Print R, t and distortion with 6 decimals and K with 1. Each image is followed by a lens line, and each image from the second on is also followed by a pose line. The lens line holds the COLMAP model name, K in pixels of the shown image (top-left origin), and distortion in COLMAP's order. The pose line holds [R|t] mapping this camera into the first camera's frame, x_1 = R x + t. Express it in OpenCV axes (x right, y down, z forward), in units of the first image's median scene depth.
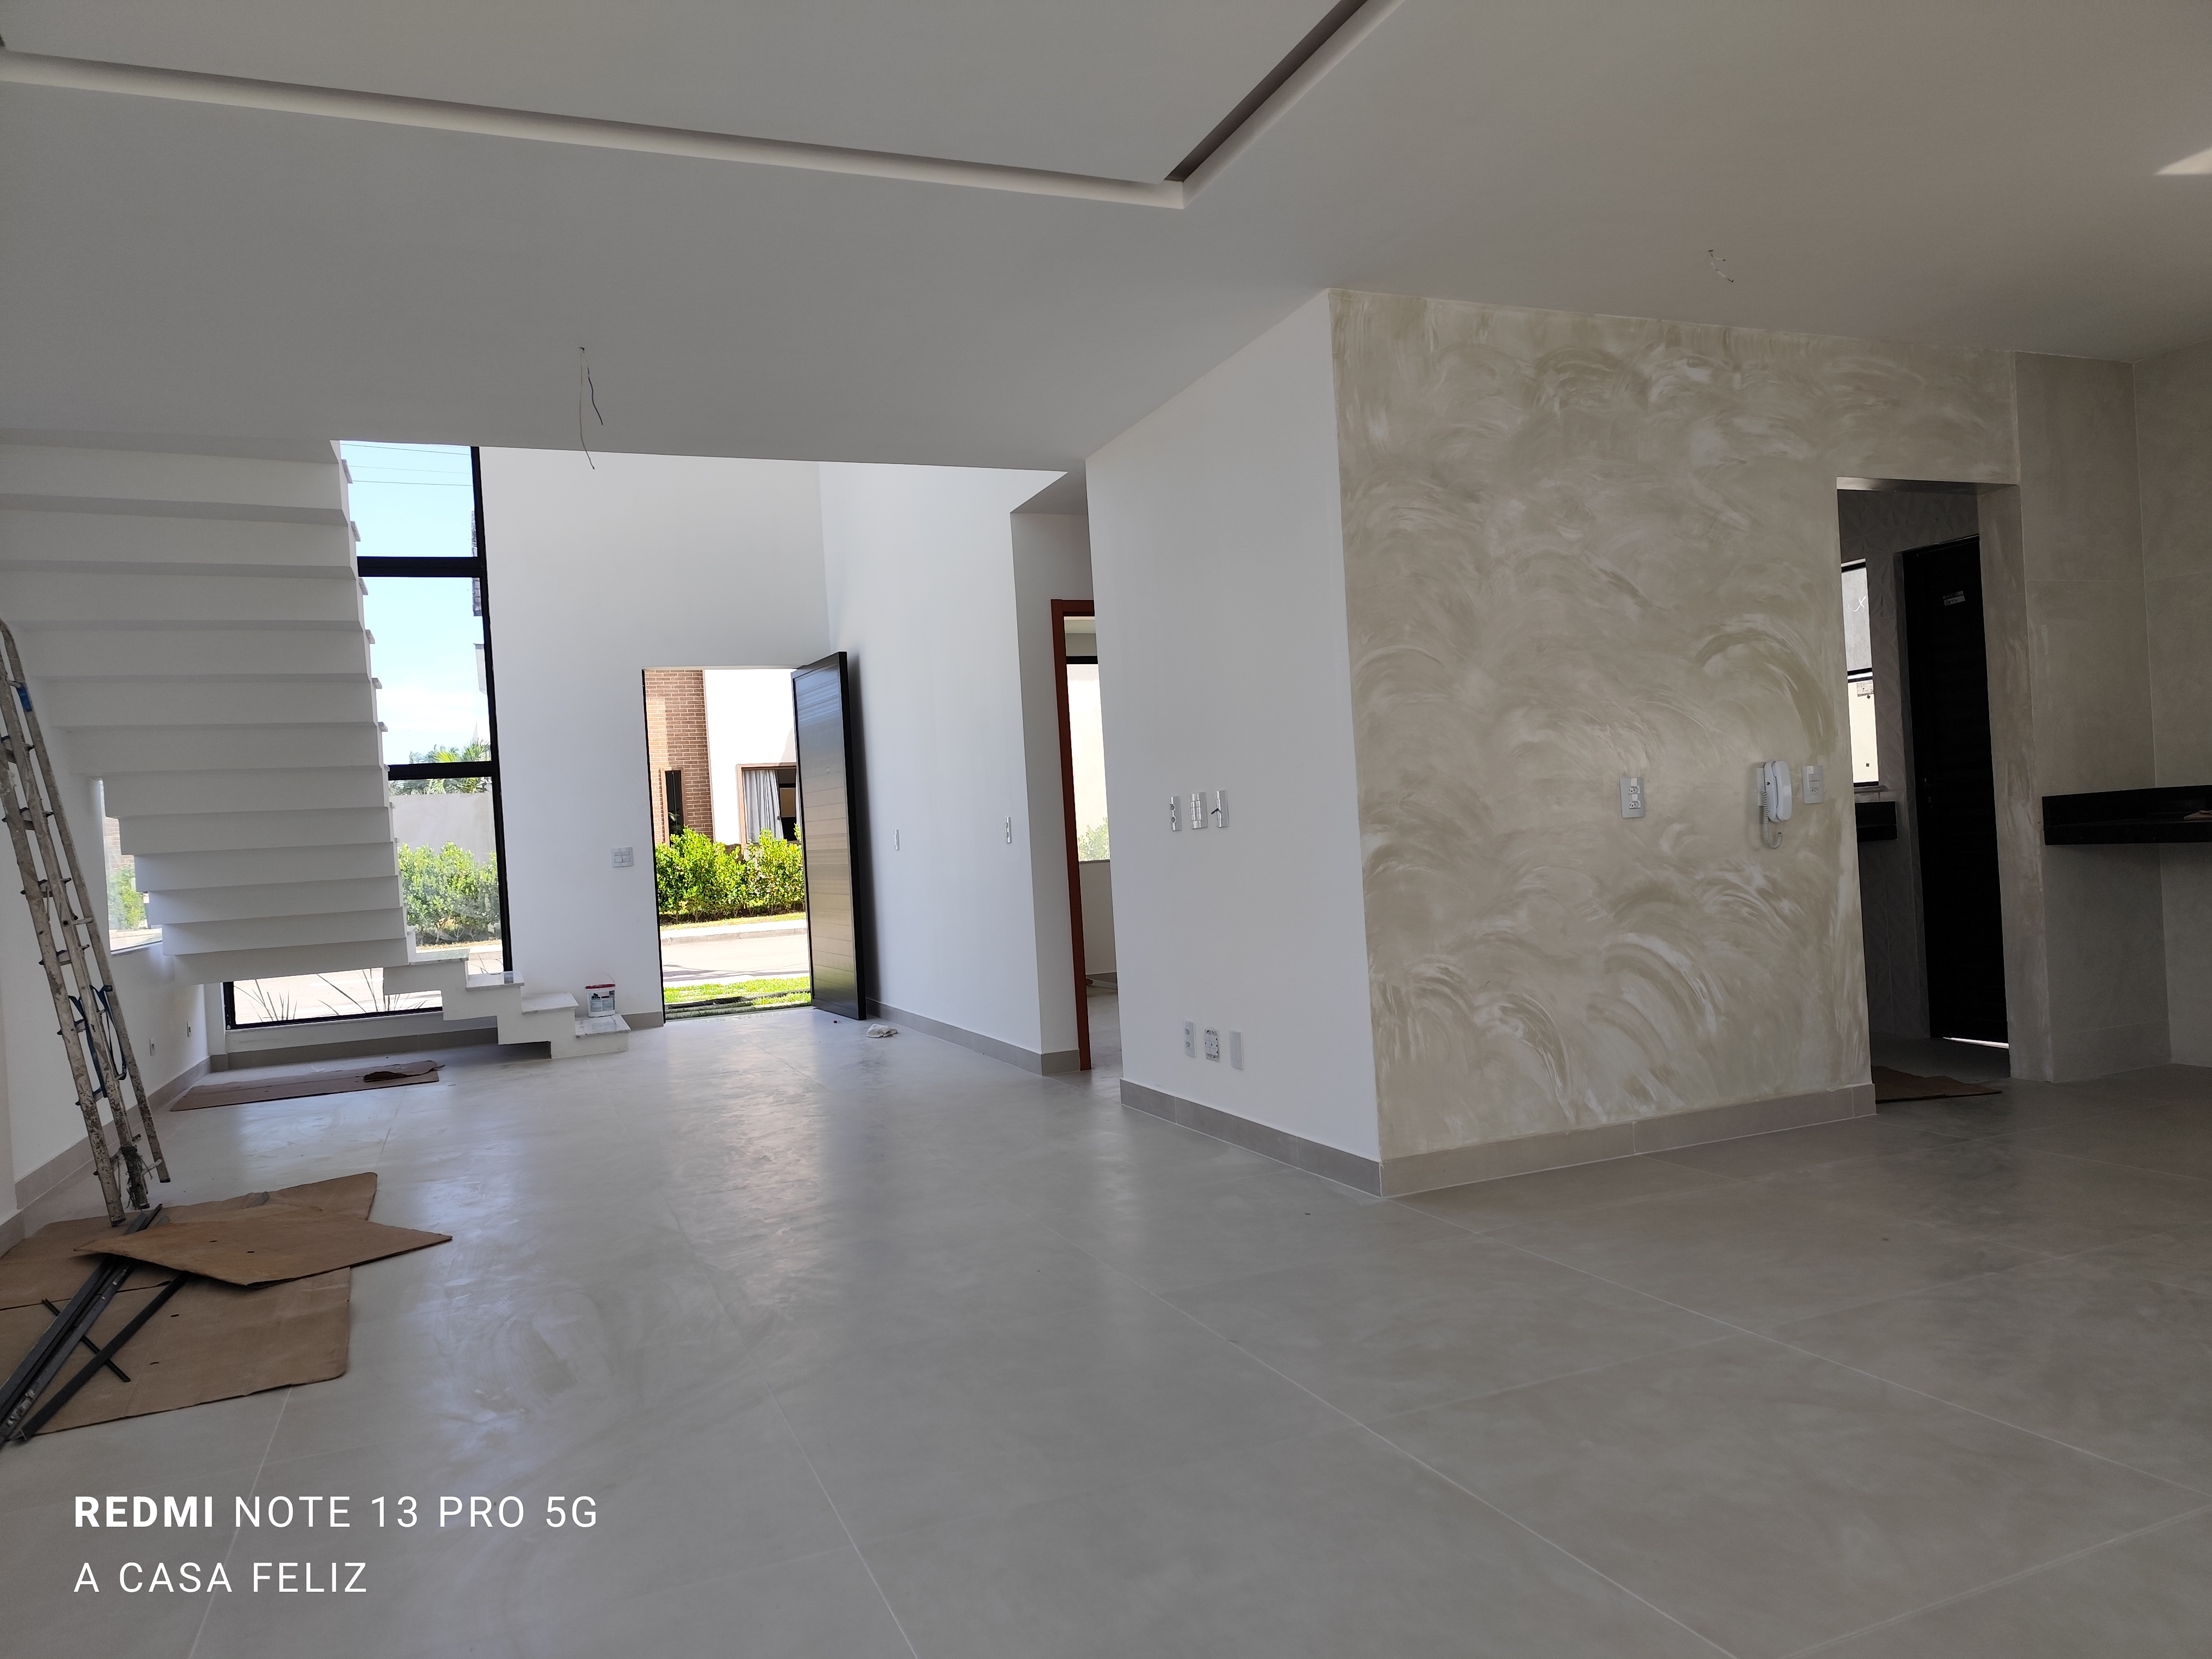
lens RADIAL K [[1528.8, 0, 1118.6], [0, 1528.8, 850.6], [0, 0, 1]] dist [0.045144, -0.035008]
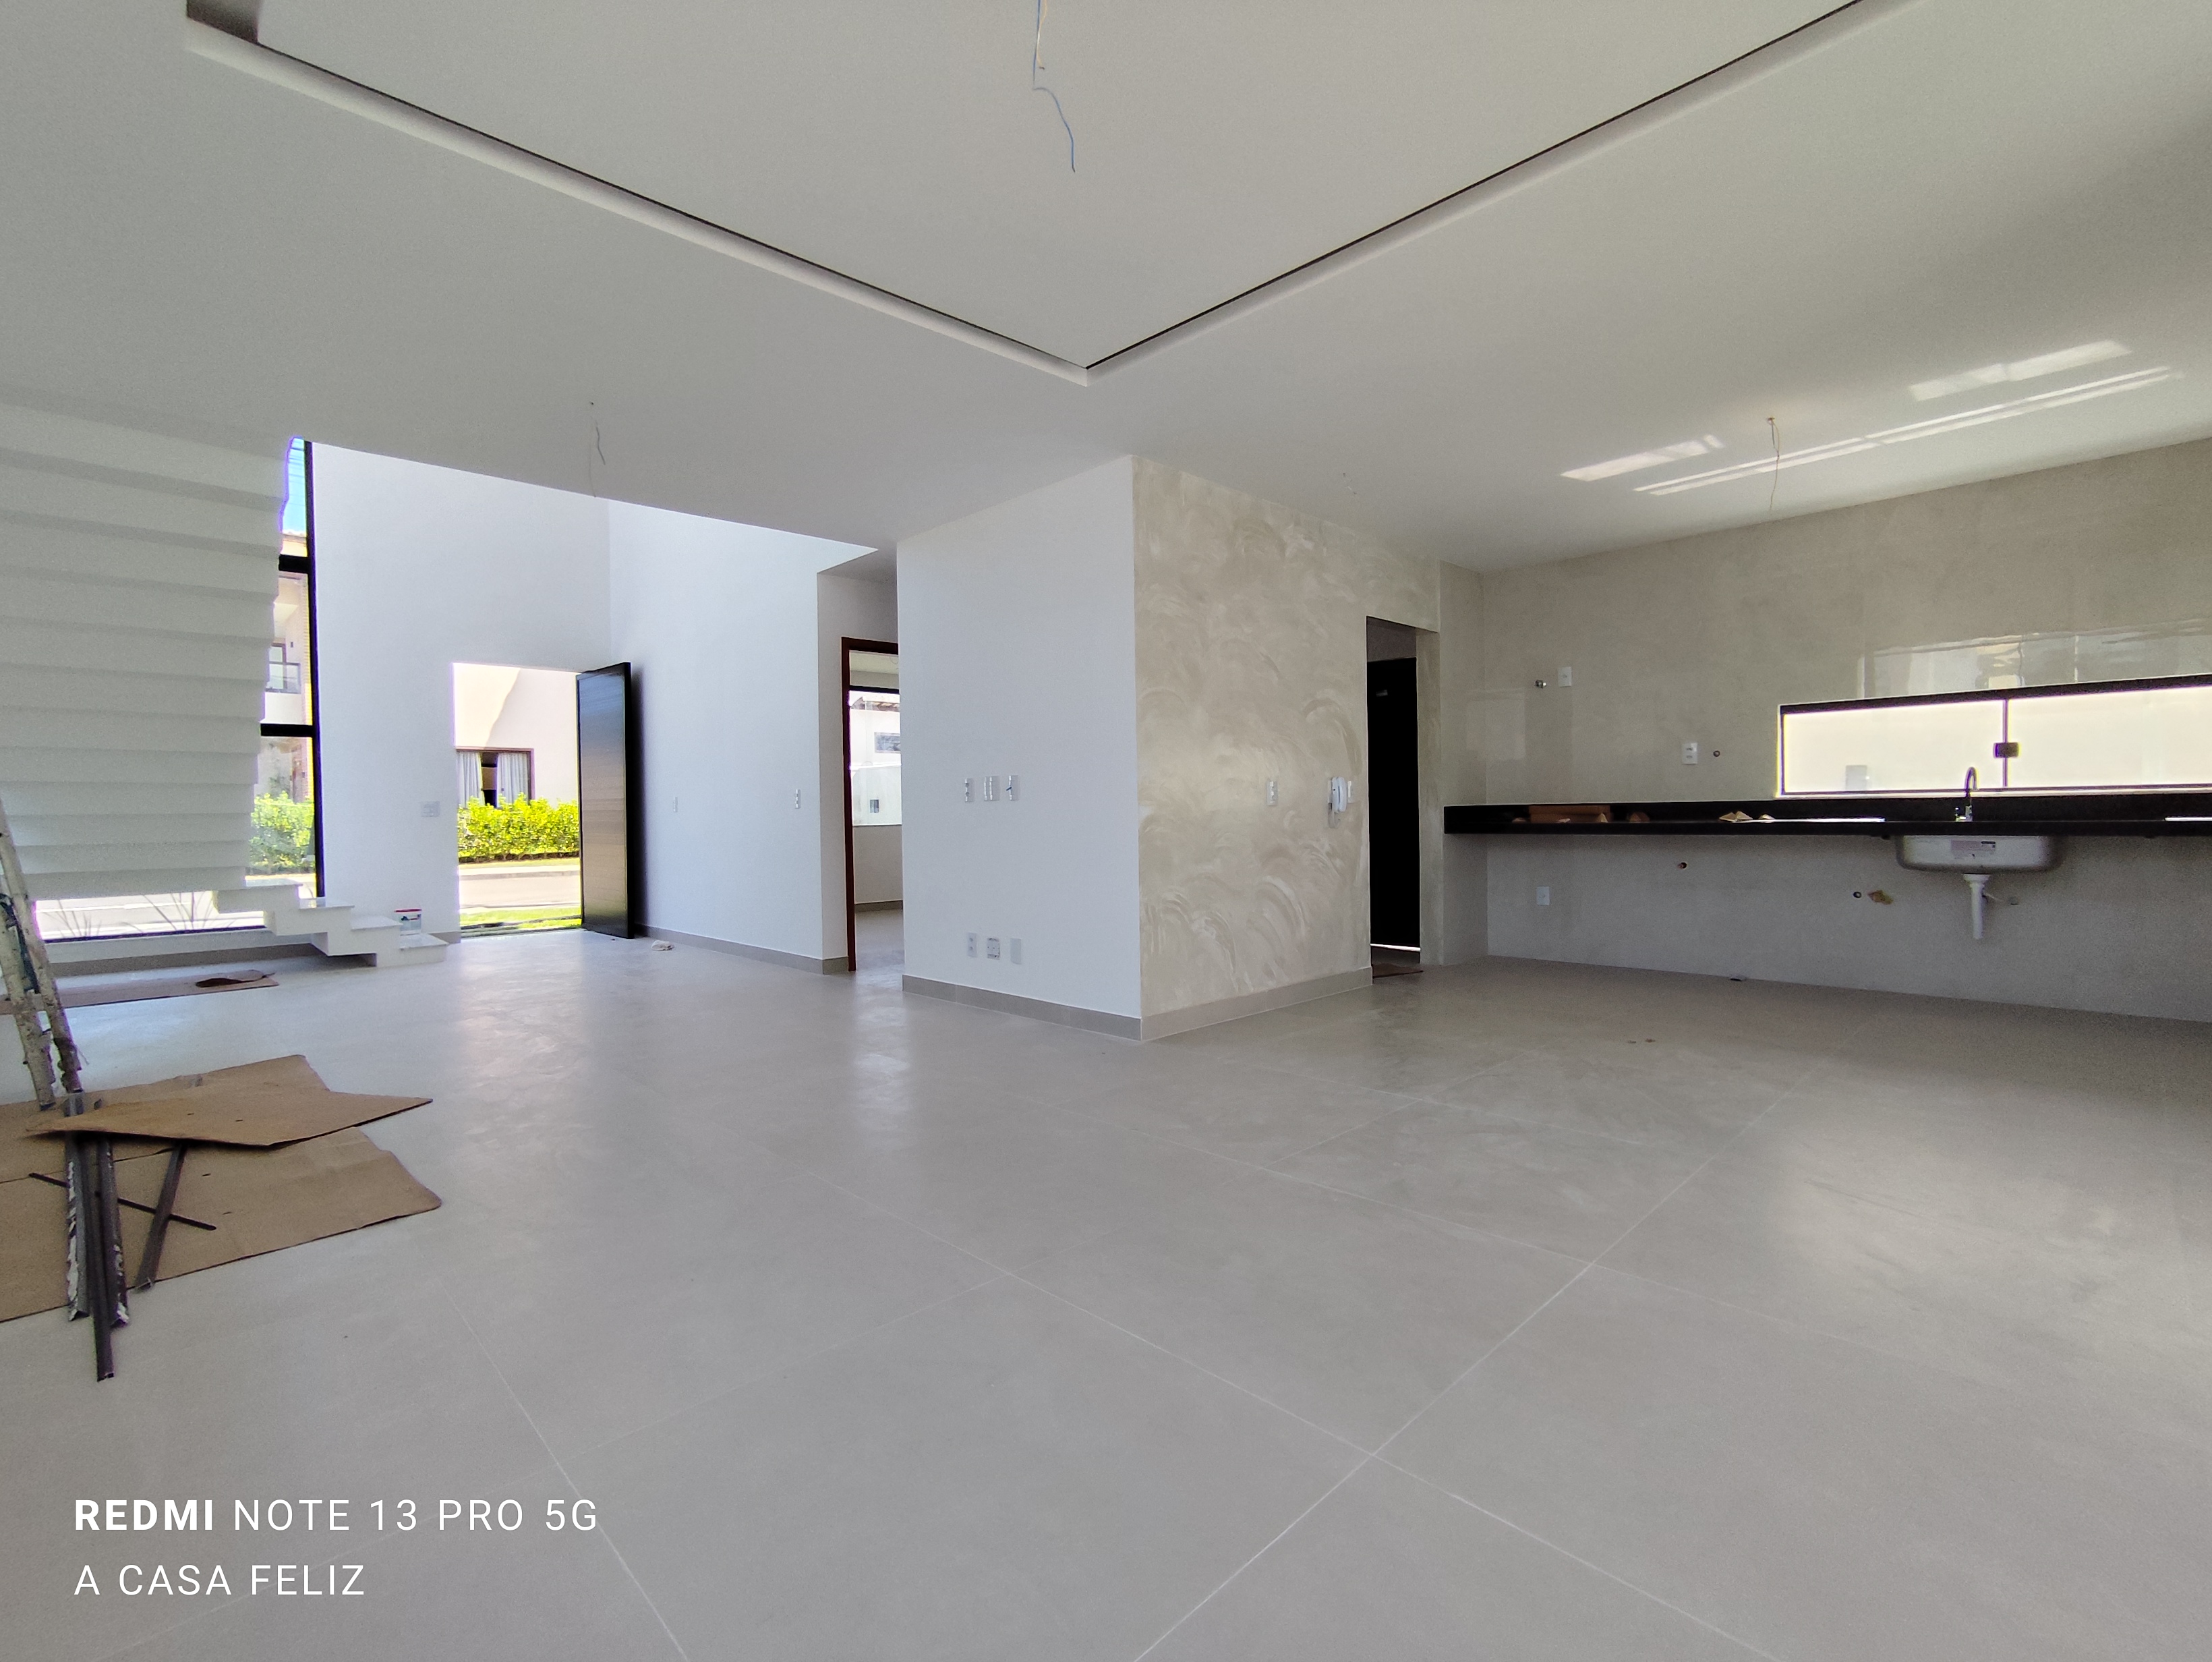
lens RADIAL K [[1017.9, 0, 1115.4], [0, 1017.9, 825.3], [0, 0, 1]] dist [-0.016503, 0.010237]
pose [[0.930376, 0.040564, 0.364355, -0.188684], [-0.036904, 0.999174, -0.017004, 0.021227], [-0.364744, 0.002374, 0.931105, 0.041266]]
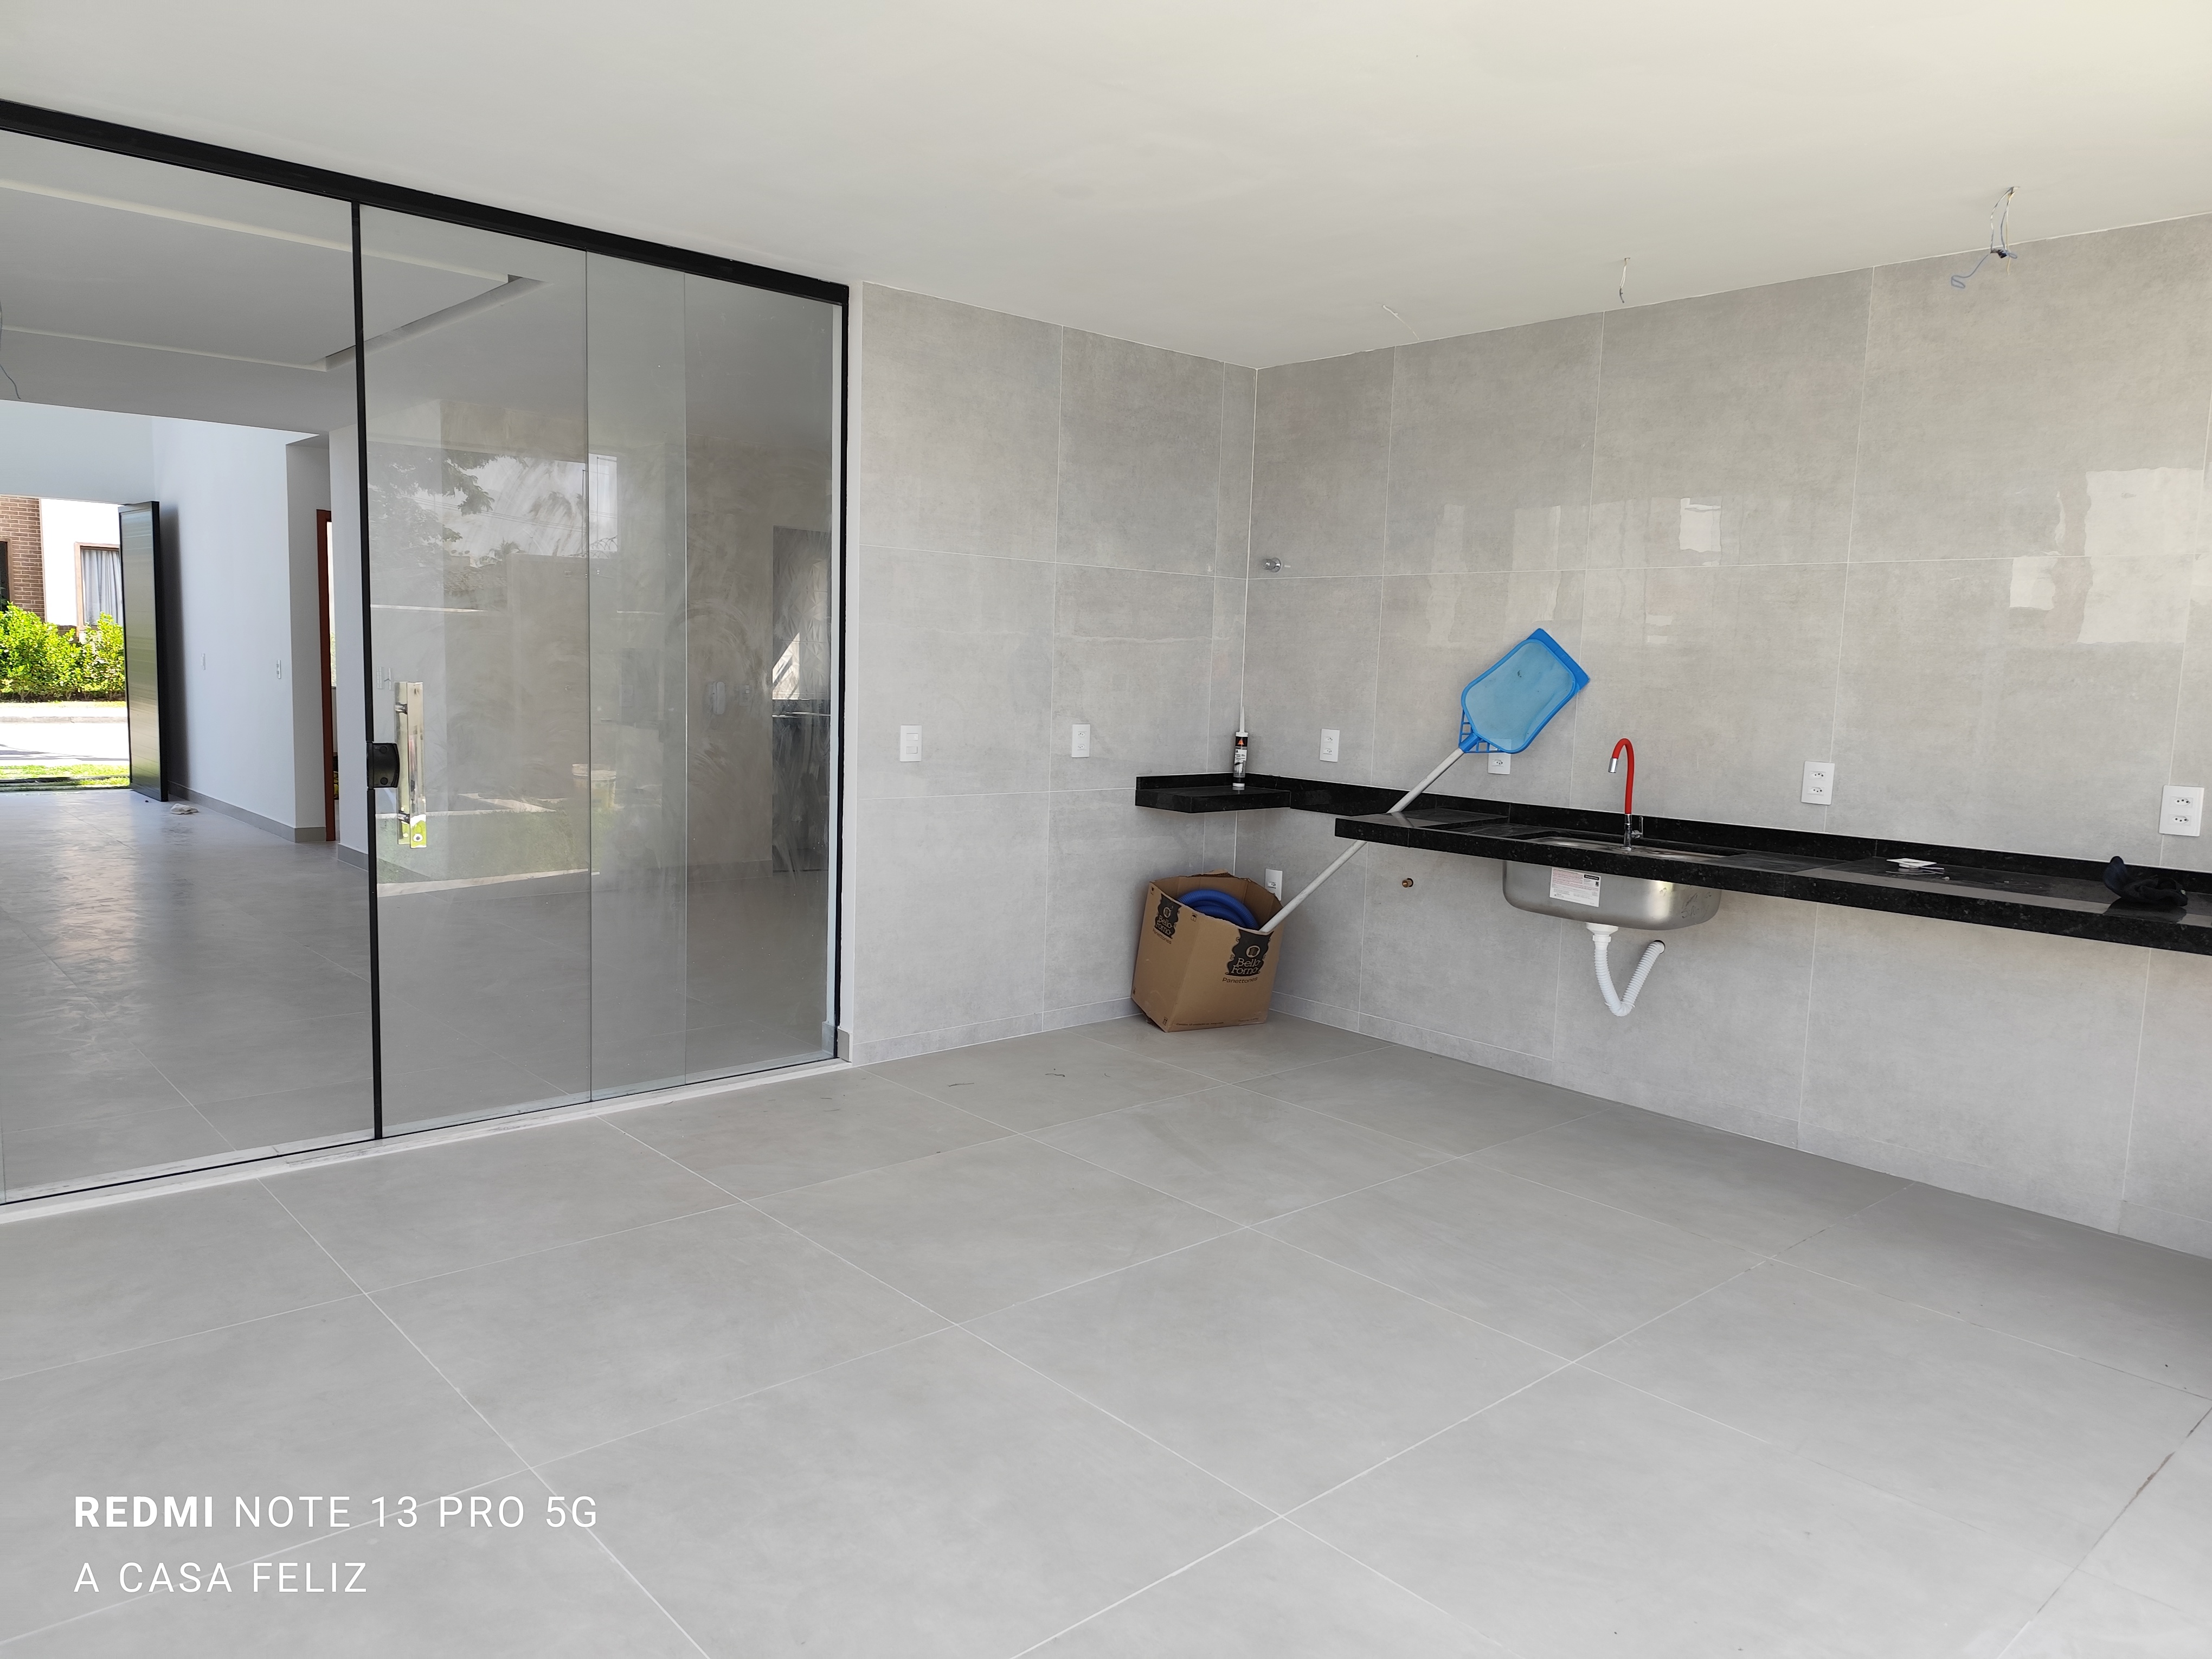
lens RADIAL K [[1528.8, 0, 1070.1], [0, 1528.8, 839.3], [0, 0, 1]] dist [0.045144, -0.035008]
pose [[0.945213, 0.053376, 0.322060, 0.222724], [-0.086545, 0.992214, 0.089557, -0.064805], [-0.314772, -0.112523, 0.942474, -0.785096]]
